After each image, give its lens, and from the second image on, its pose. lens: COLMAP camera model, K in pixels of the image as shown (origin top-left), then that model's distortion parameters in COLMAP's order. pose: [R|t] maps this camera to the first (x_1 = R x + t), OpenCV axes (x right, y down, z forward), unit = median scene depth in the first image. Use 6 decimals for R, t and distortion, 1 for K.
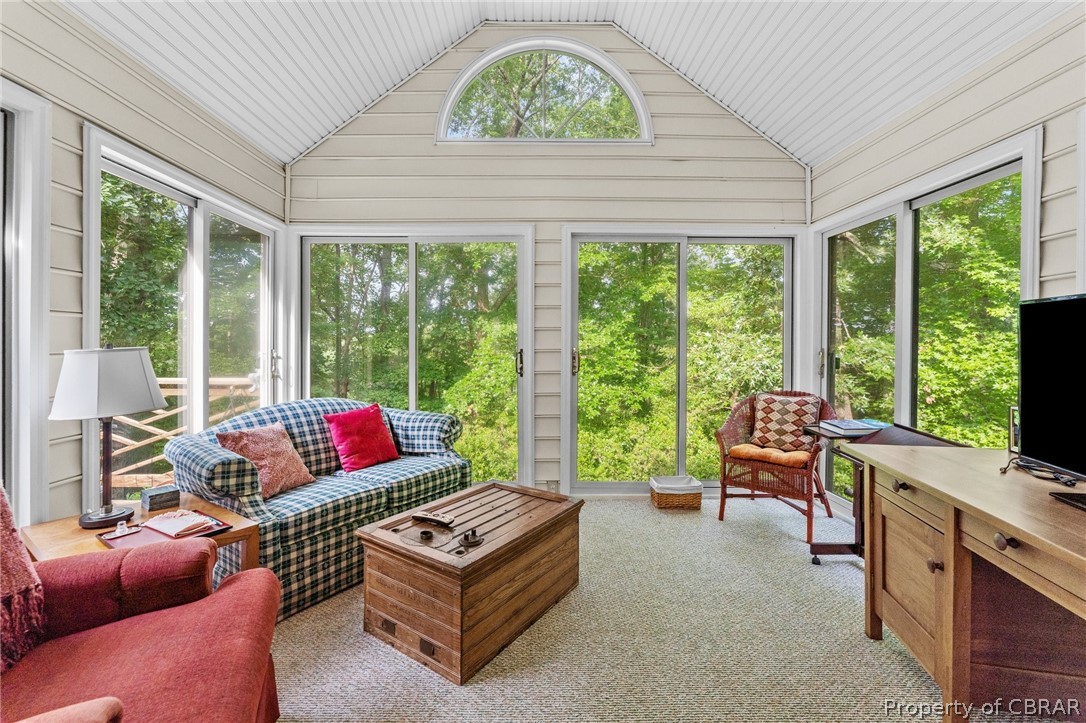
lens RADIAL K [[465.8, 0, 525.4], [0, 465.8, 342.7], [0, 0, 1]] dist [-0.005680, 0.000944]
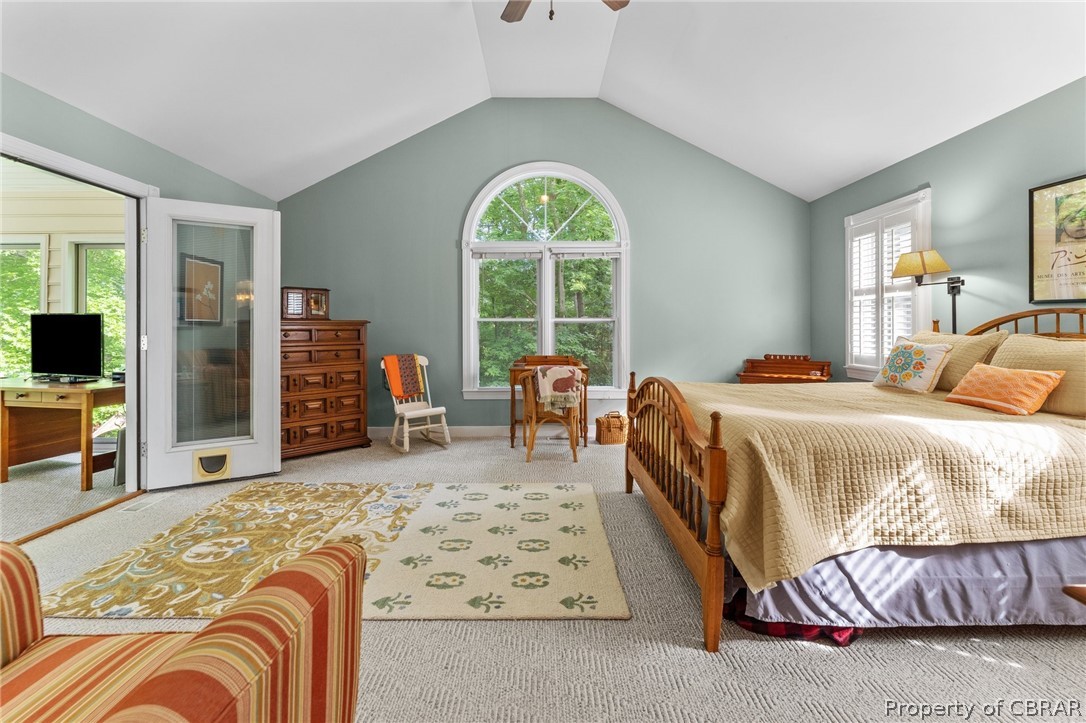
lens RADIAL K [[465.8, 0, 537.2], [0, 465.8, 325.7], [0, 0, 1]] dist [-0.005680, 0.000944]
pose [[-0.002745, -0.000622, 0.999996, -0.650208], [-0.002591, 0.999996, 0.000615, -0.011350], [-0.999993, -0.002589, -0.002746, -0.773656]]
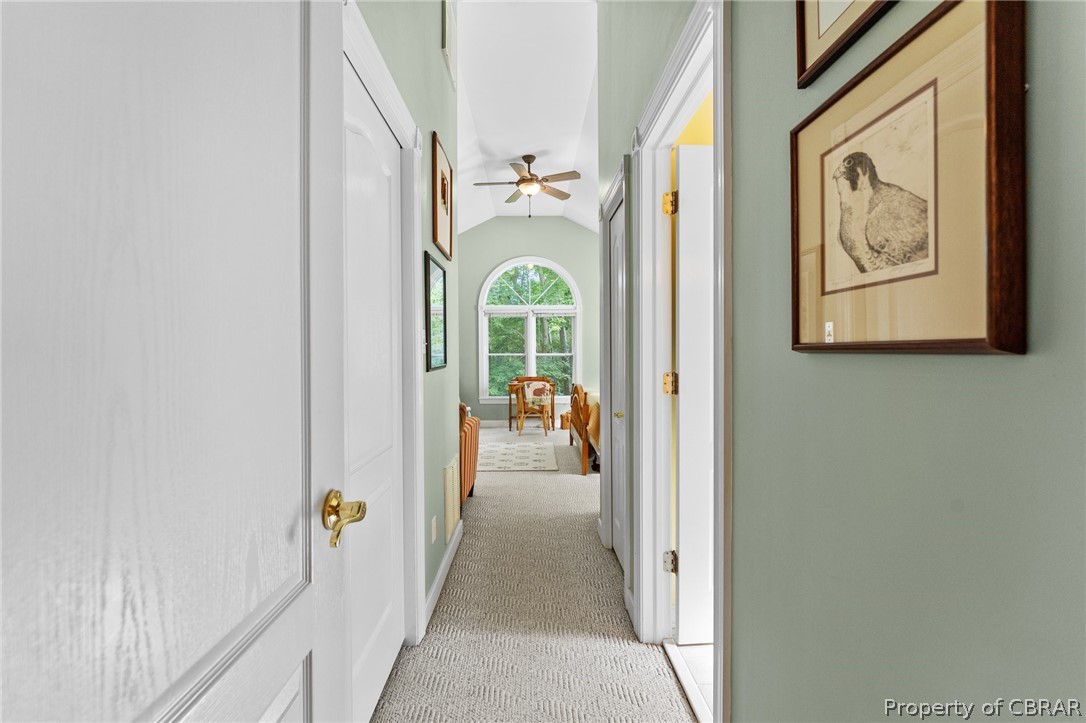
lens RADIAL K [[465.8, 0, 531.3], [0, 465.8, 357.1], [0, 0, 1]] dist [-0.005680, 0.000944]
pose [[-0.010863, -0.008317, 0.999906, -1.469798], [0.000322, 0.999965, 0.008321, -0.034614], [-0.999941, 0.000413, -0.010860, -0.783727]]
